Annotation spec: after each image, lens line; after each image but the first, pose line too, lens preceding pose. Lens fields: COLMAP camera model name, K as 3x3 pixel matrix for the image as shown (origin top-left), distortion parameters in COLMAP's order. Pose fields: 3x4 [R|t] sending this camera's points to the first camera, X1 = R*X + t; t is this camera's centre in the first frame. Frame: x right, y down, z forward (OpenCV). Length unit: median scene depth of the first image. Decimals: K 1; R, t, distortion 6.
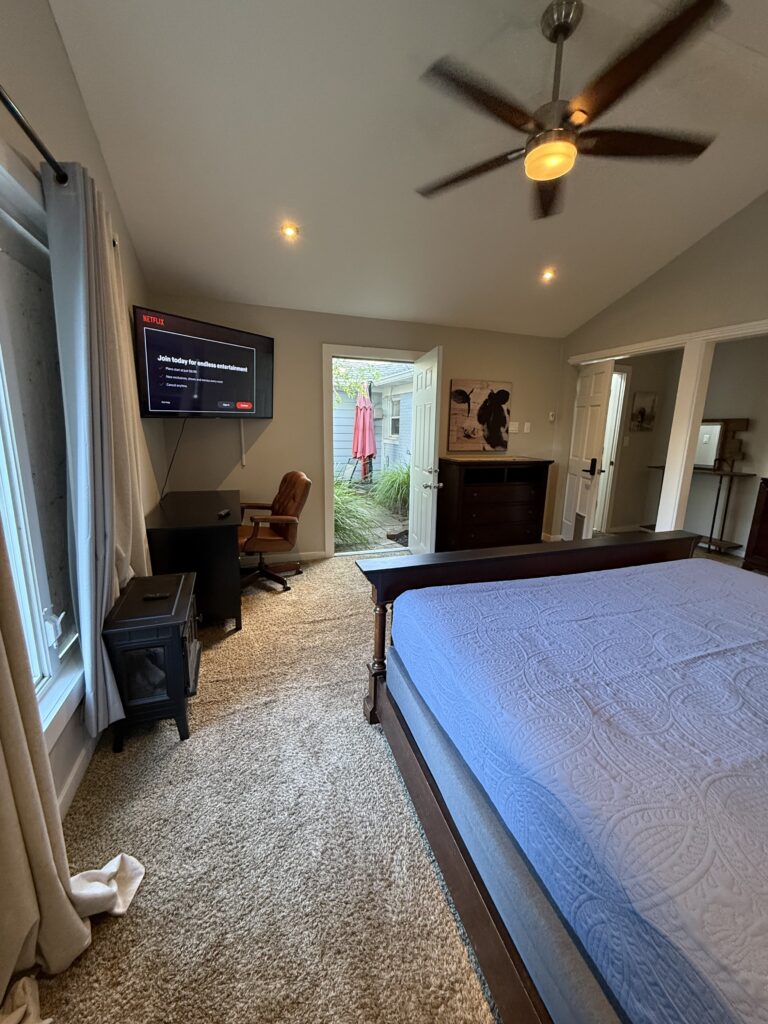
lens RADIAL K [[409.1, 0, 383.7], [0, 409.1, 507.4], [0, 0, 1]] dist [-0.001323, 0.000408]
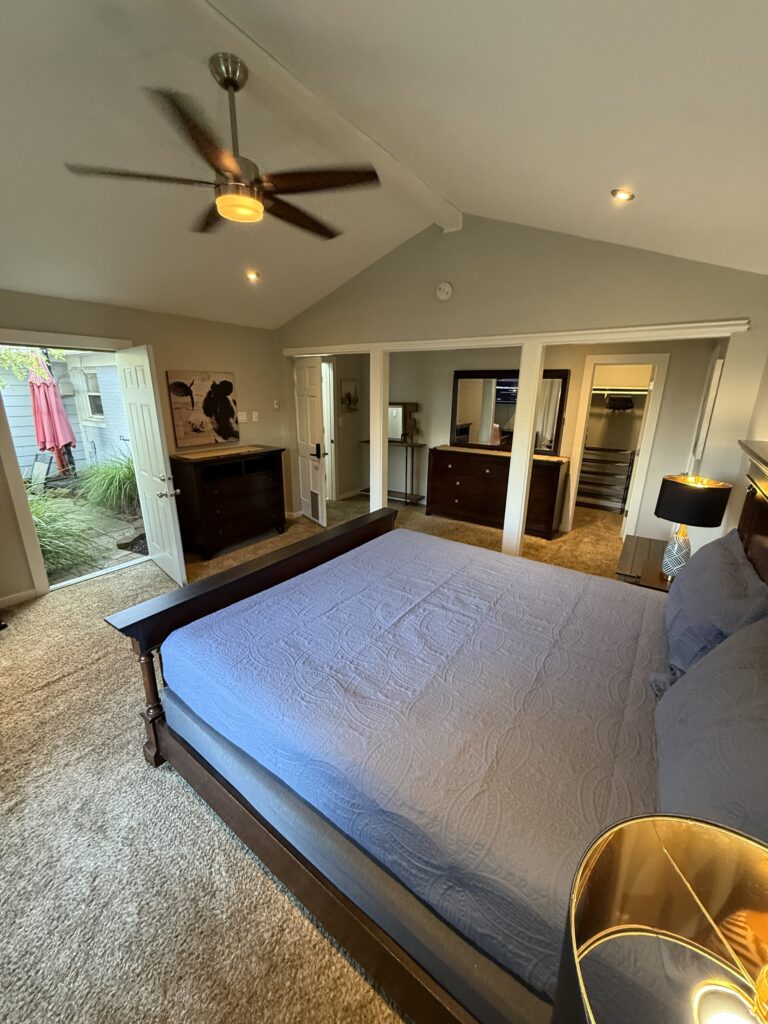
lens RADIAL K [[409.1, 0, 385.0], [0, 409.1, 511.8], [0, 0, 1]] dist [-0.001323, 0.000408]
pose [[0.805900, -0.180755, 0.563784, -0.030348], [0.125067, 0.982741, 0.136301, -0.137189], [-0.578691, -0.039334, 0.814598, -0.102718]]
